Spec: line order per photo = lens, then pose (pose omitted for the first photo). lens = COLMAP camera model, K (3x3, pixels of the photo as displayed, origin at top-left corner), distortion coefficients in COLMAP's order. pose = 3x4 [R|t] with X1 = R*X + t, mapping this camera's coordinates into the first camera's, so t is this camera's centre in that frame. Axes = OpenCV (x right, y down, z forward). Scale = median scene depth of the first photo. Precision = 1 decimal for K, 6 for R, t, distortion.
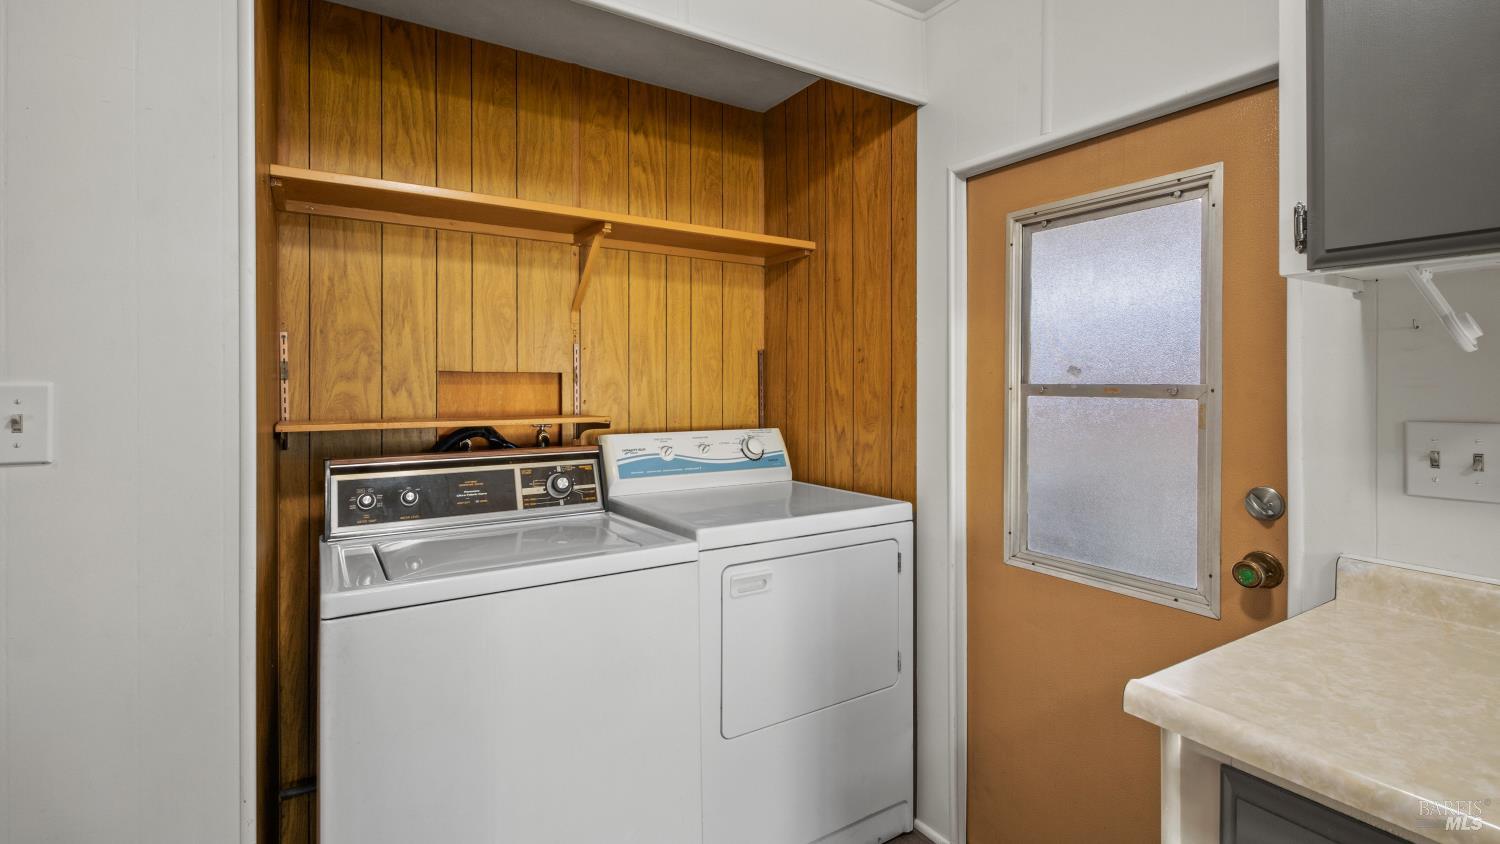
lens RADIAL K [[679.0, 0, 739.8], [0, 679.0, 383.3], [0, 0, 1]] dist [0.008549, -0.004712]
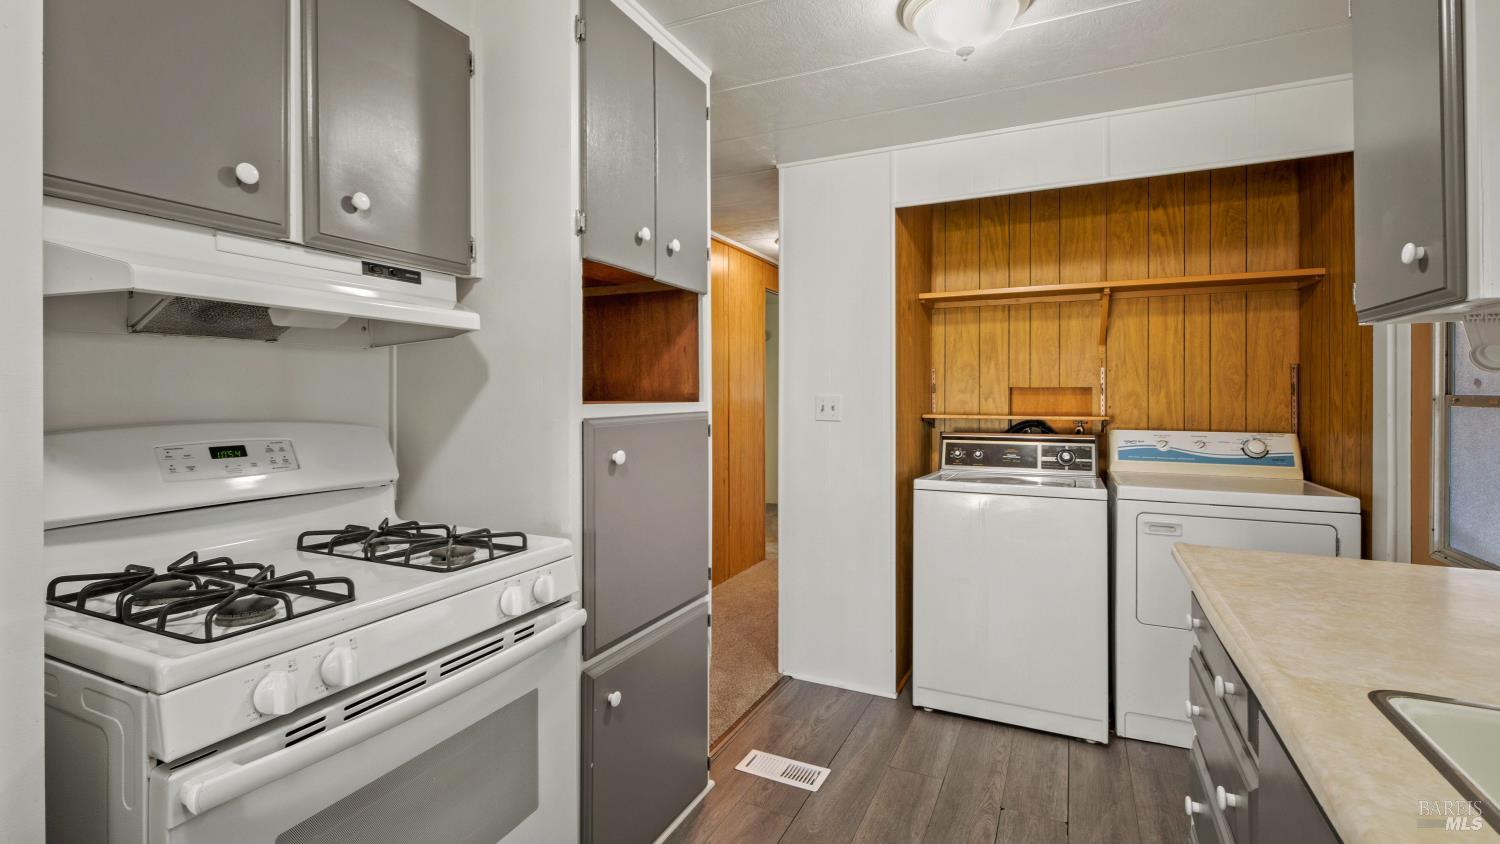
lens RADIAL K [[679.0, 0, 758.1], [0, 679.0, 396.2], [0, 0, 1]] dist [0.008549, -0.004712]
pose [[0.542591, 0.002068, -0.839995, 0.622829], [0.001985, 0.999991, 0.003745, -0.003188], [0.839995, -0.003699, 0.542582, -0.443280]]
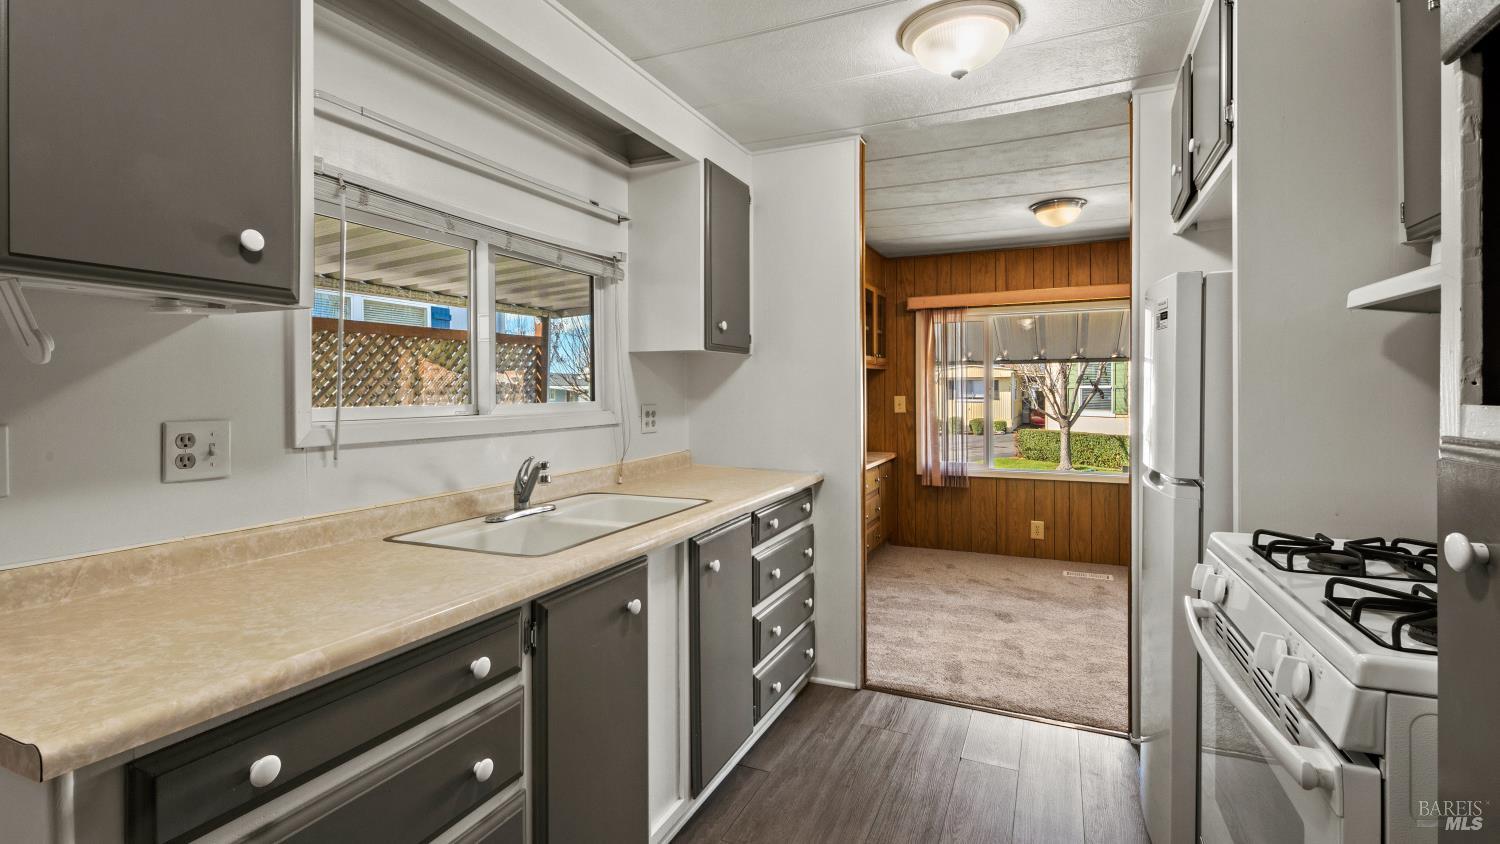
lens RADIAL K [[679.0, 0, 746.5], [0, 679.0, 406.8], [0, 0, 1]] dist [0.008549, -0.004712]
pose [[-0.556781, -0.018888, 0.830445, -0.331893], [-0.002238, 0.999772, 0.021239, -0.001027], [-0.830656, 0.009967, -0.556696, 0.401136]]
